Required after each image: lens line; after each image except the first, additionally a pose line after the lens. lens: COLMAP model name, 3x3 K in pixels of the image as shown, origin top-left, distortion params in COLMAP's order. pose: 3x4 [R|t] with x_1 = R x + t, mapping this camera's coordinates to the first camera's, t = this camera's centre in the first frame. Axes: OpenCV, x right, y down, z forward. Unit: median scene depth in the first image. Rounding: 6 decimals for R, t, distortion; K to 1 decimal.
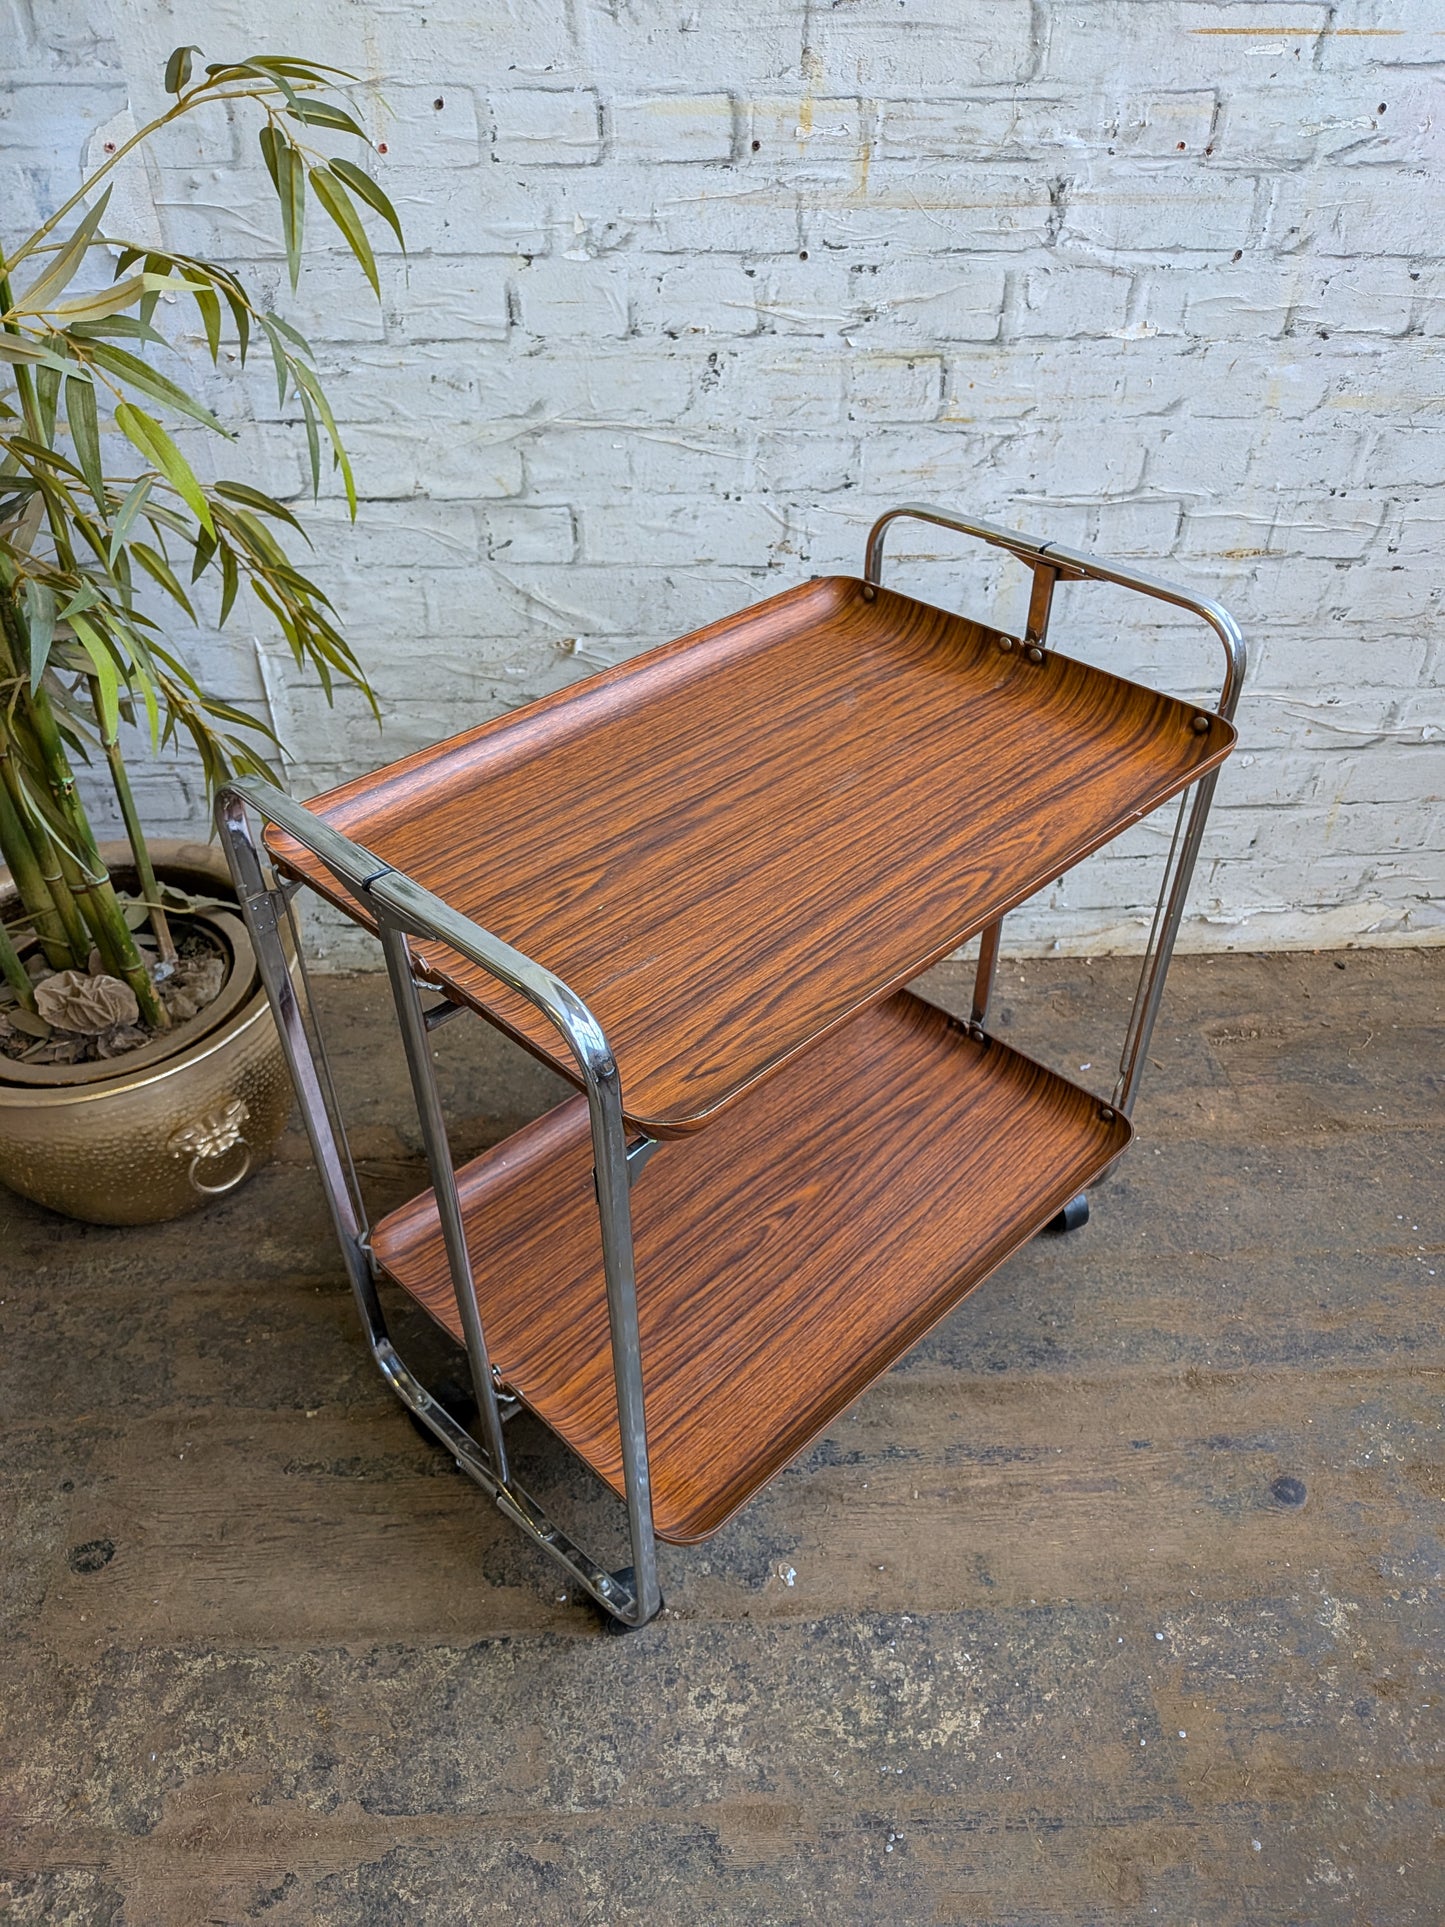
lens RADIAL K [[1384.8, 0, 749.2], [0, 1384.8, 996.8], [0, 0, 1]] dist [0.071747, -0.136733]
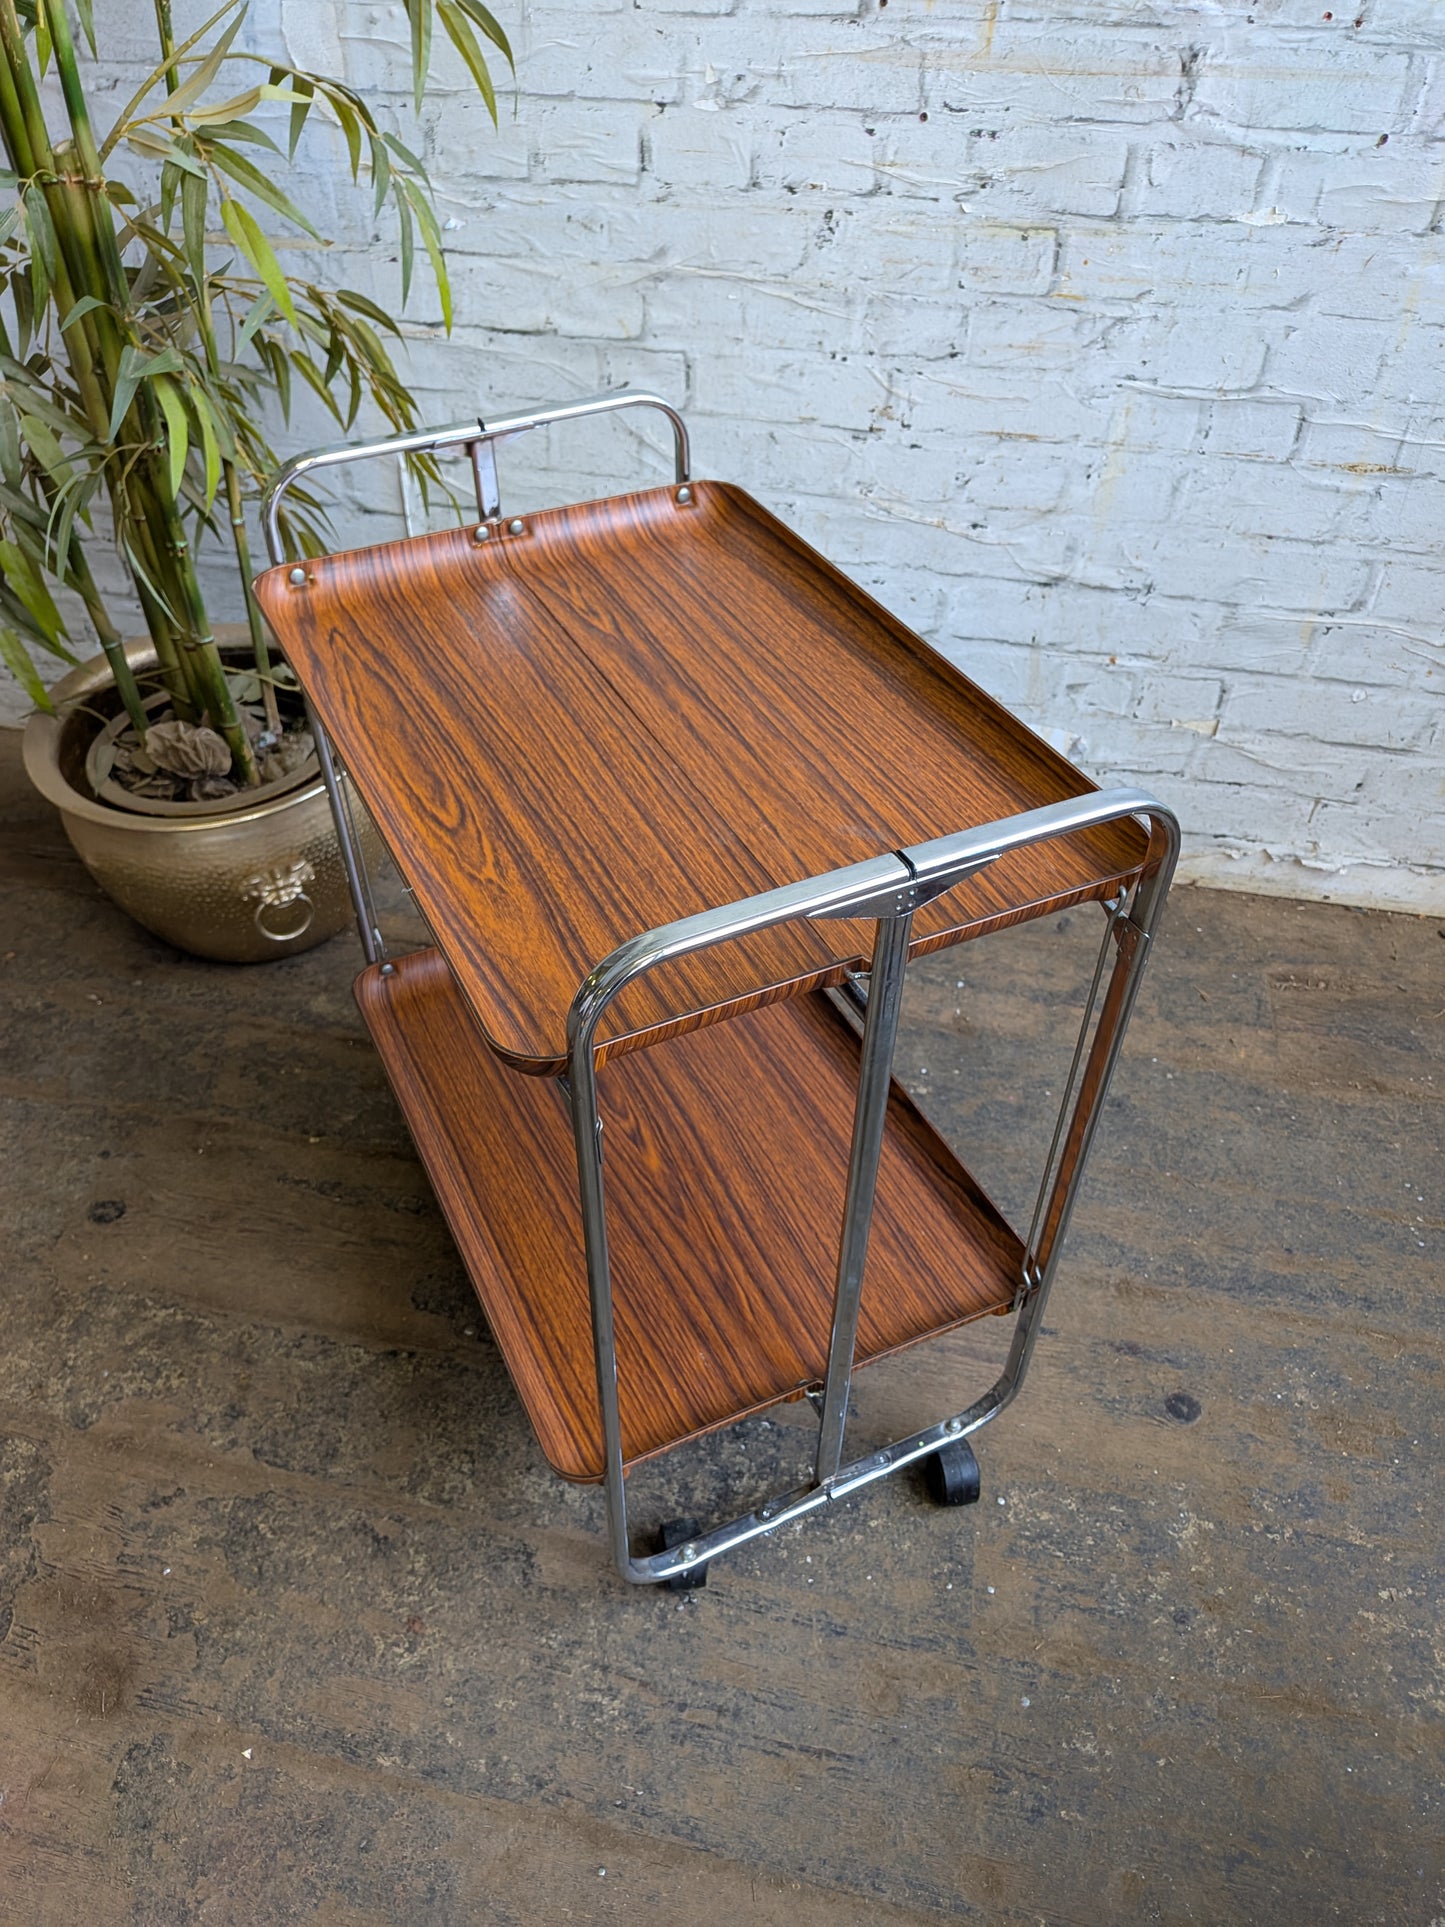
lens RADIAL K [[1394.0, 0, 703.3], [0, 1394.0, 985.3], [0, 0, 1]] dist [0.034873, -0.076571]
pose [[0.962555, 0.176803, -0.205494, 0.194936], [-0.168157, 0.983996, 0.058948, 0.053354], [0.212628, -0.022185, 0.976881, -0.034032]]
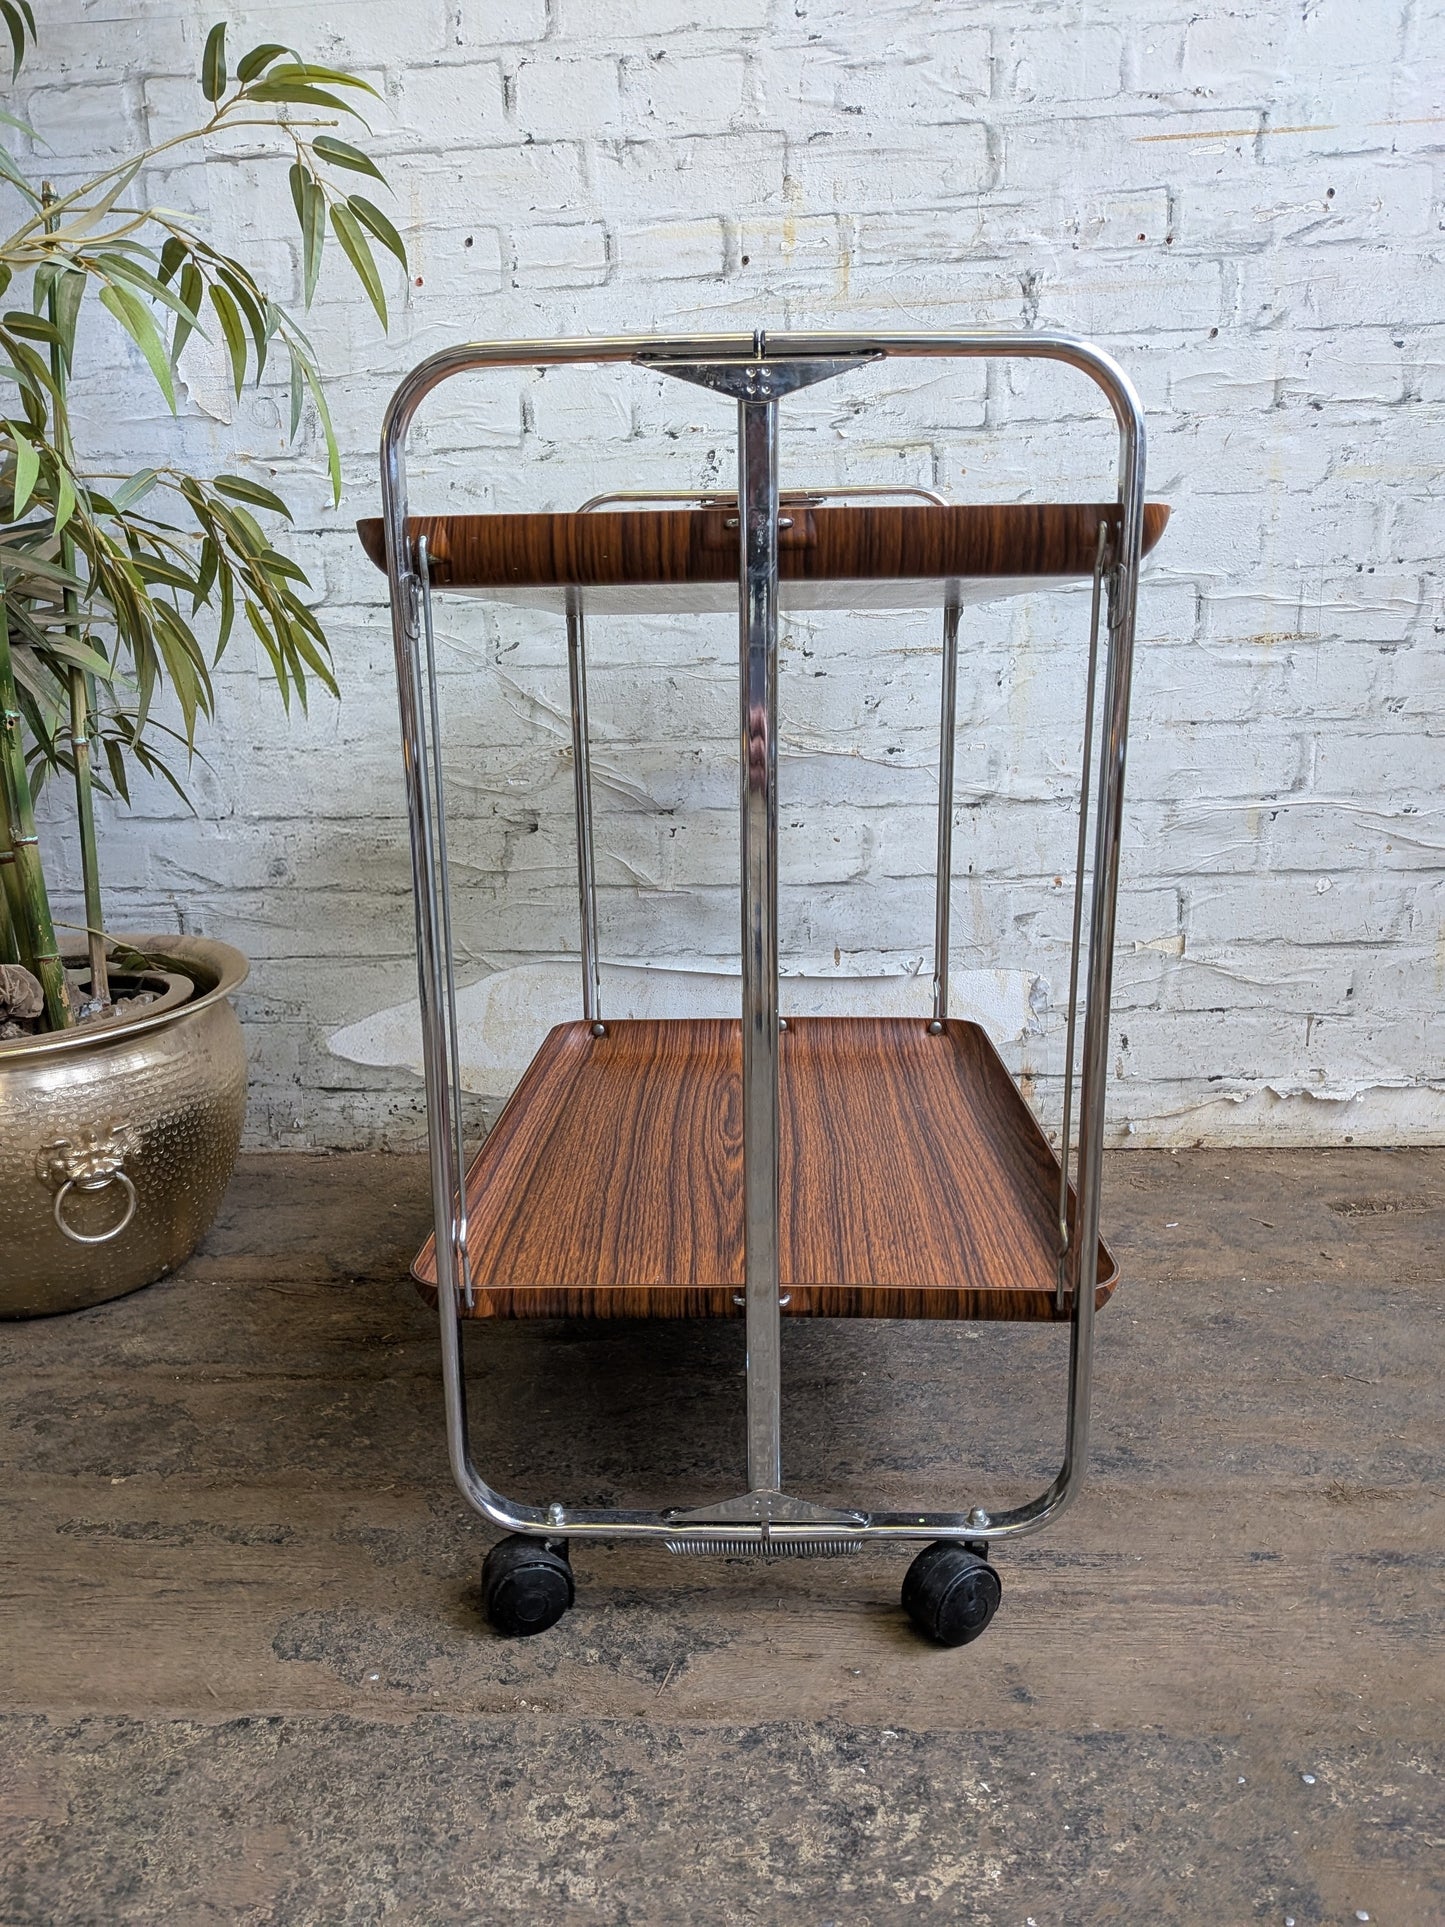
lens RADIAL K [[1383.5, 0, 706.7], [0, 1383.5, 991.5], [0, 0, 1]] dist [0.062798, -0.109444]
pose [[0.991878, -0.011667, -0.126660, 0.098615], [-0.045640, 0.896827, -0.440021, 0.367442], [0.118726, 0.442228, 0.889010, 0.241567]]
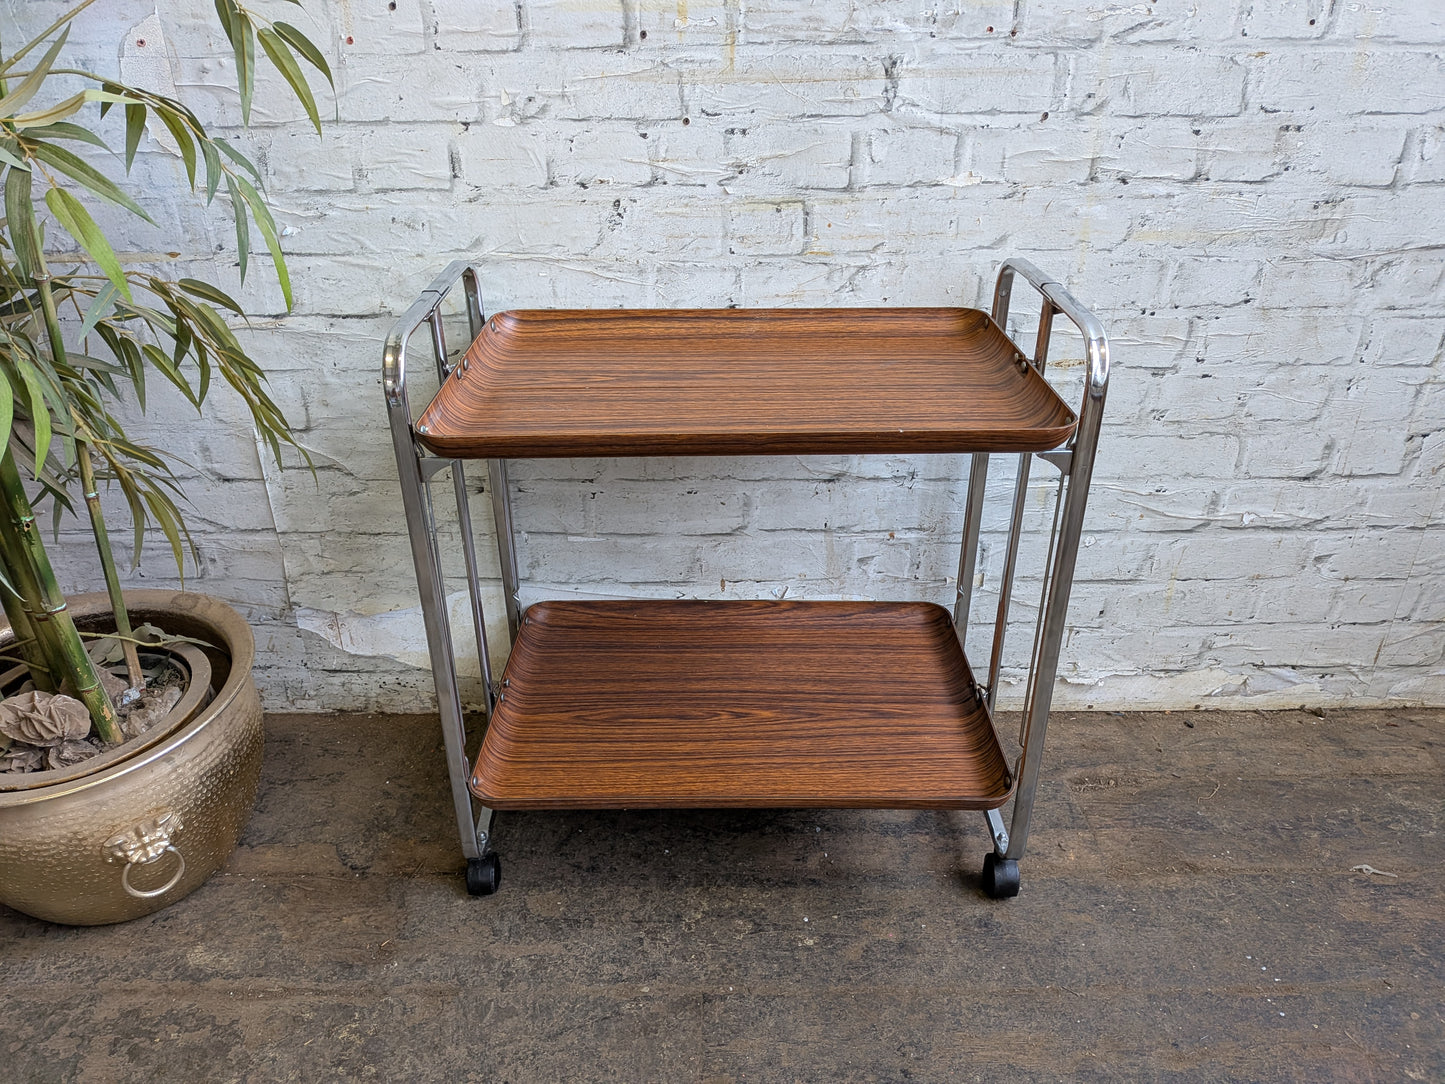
lens RADIAL K [[1039.7, 0, 712.2], [0, 1039.7, 562.9], [0, 0, 1]] dist [0.058499, -0.098637]
pose [[0.998116, 0.011838, -0.060202, 0.116957], [-0.023391, 0.980525, -0.194998, 0.032487], [0.056721, 0.196039, 0.978954, 0.161170]]
